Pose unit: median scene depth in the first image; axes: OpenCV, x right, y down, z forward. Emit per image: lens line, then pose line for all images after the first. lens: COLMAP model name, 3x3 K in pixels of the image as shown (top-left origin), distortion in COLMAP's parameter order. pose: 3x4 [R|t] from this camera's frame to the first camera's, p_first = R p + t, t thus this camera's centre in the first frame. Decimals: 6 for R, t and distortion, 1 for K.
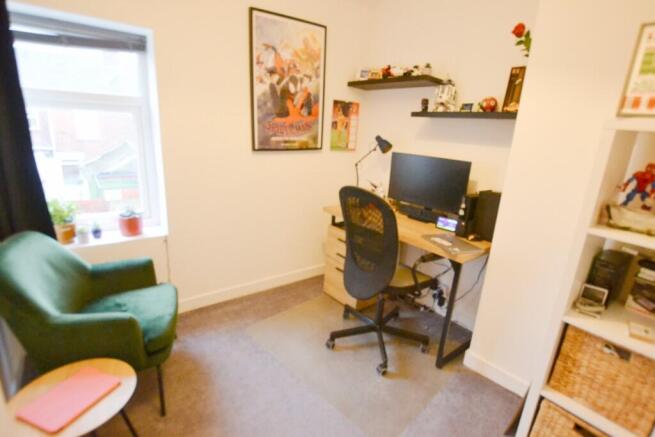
lens RADIAL K [[332.6, 0, 327.5], [0, 332.6, 218.5], [0, 0, 1]] dist [-0.017658, -0.000337]
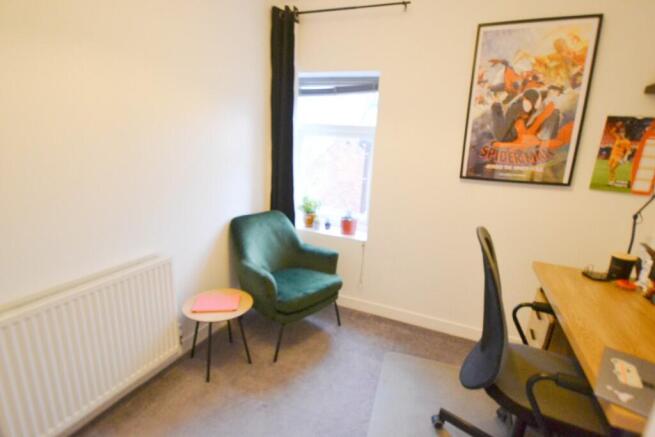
lens RADIAL K [[332.6, 0, 327.5], [0, 332.6, 218.5], [0, 0, 1]] dist [-0.017658, -0.000337]
pose [[0.472090, 0.177869, -0.863419, 0.404818], [-0.260693, 0.963796, 0.056008, -0.051461], [0.842122, 0.198647, 0.501368, 0.254647]]
